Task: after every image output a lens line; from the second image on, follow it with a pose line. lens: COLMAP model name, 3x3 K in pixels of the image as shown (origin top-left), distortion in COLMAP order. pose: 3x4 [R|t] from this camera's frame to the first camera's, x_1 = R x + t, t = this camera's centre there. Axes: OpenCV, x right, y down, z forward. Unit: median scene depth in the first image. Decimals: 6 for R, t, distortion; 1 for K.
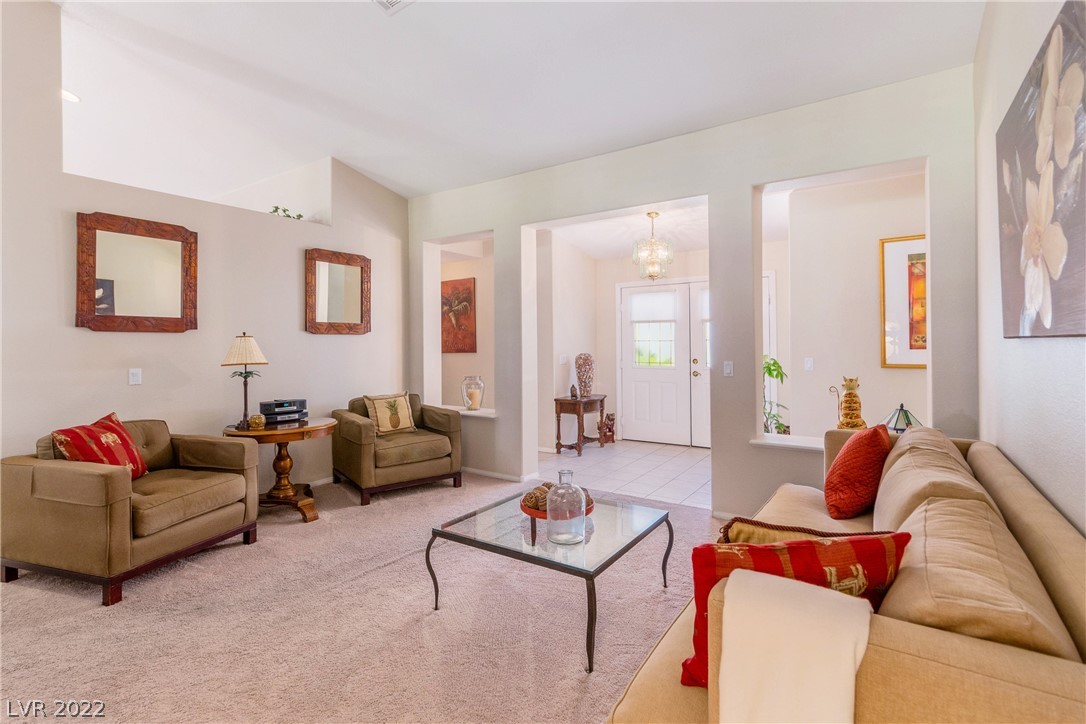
lens RADIAL K [[509.1, 0, 538.7], [0, 509.1, 335.6], [0, 0, 1]] dist [0.003857, -0.000043]
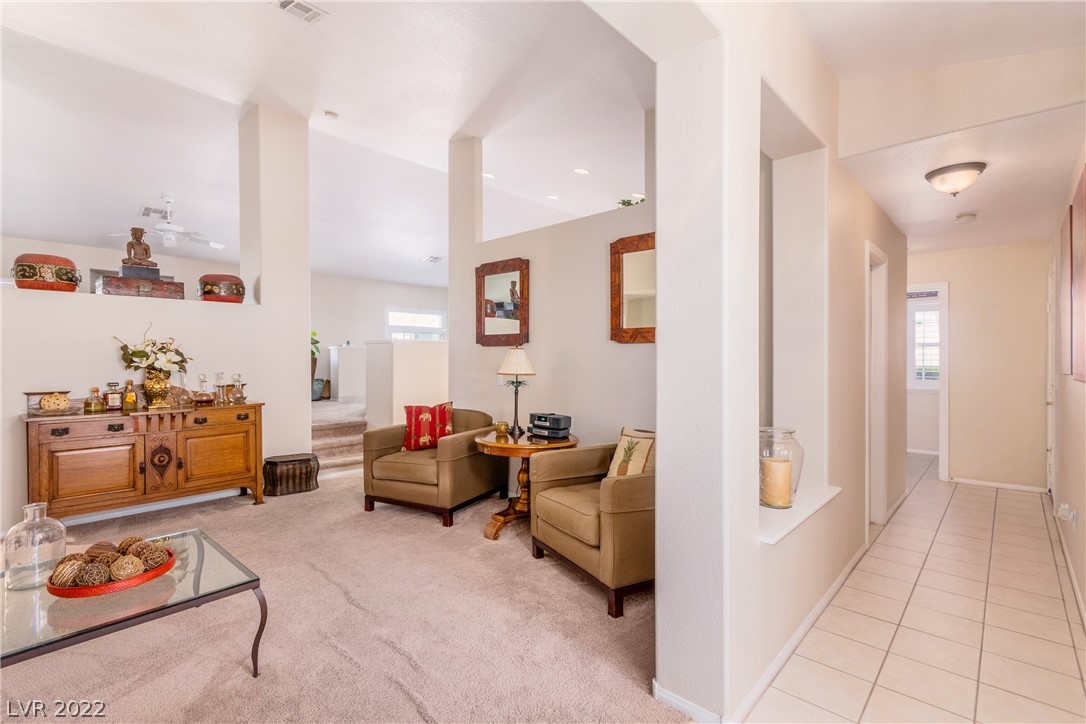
lens RADIAL K [[509.1, 0, 534.9], [0, 509.1, 359.9], [0, 0, 1]] dist [0.003857, -0.000043]
pose [[-0.155524, 0.019163, -0.987646, 0.452178], [0.021190, 0.999646, 0.016059, 0.008358], [0.987605, -0.018430, -0.155875, 1.128980]]
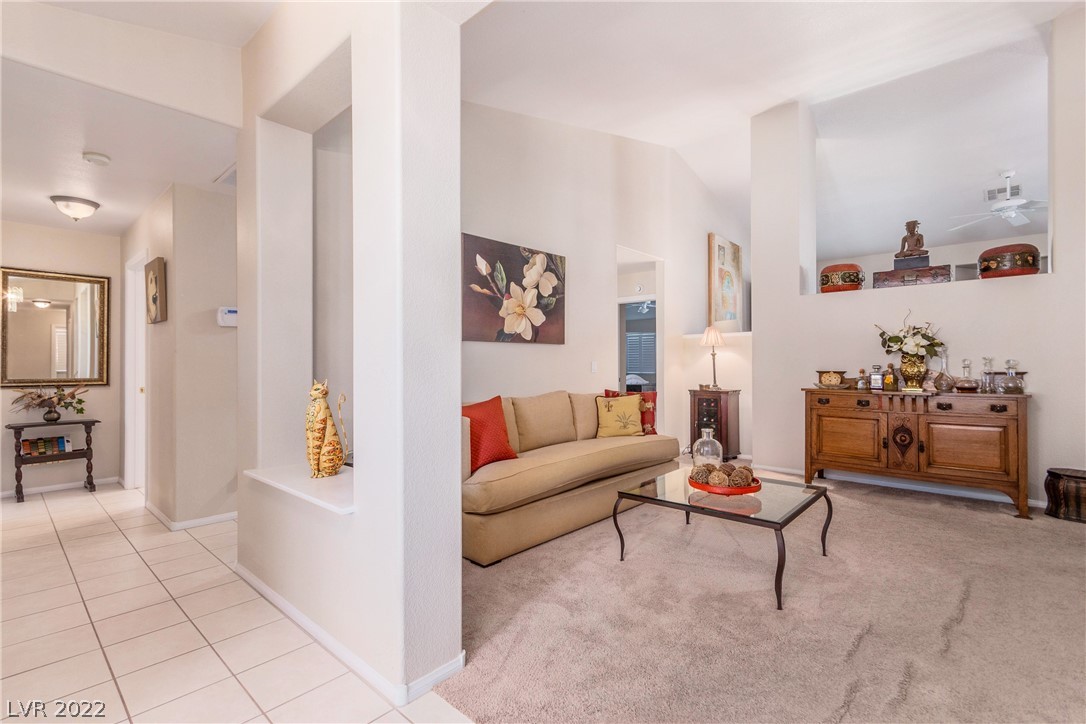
lens RADIAL K [[509.1, 0, 536.3], [0, 509.1, 362.9], [0, 0, 1]] dist [0.003857, -0.000043]
pose [[-0.986315, 0.014501, 0.164236, 0.165432], [0.011007, 0.999694, -0.022164, 0.060509], [-0.164507, -0.020053, -0.986172, 1.386995]]
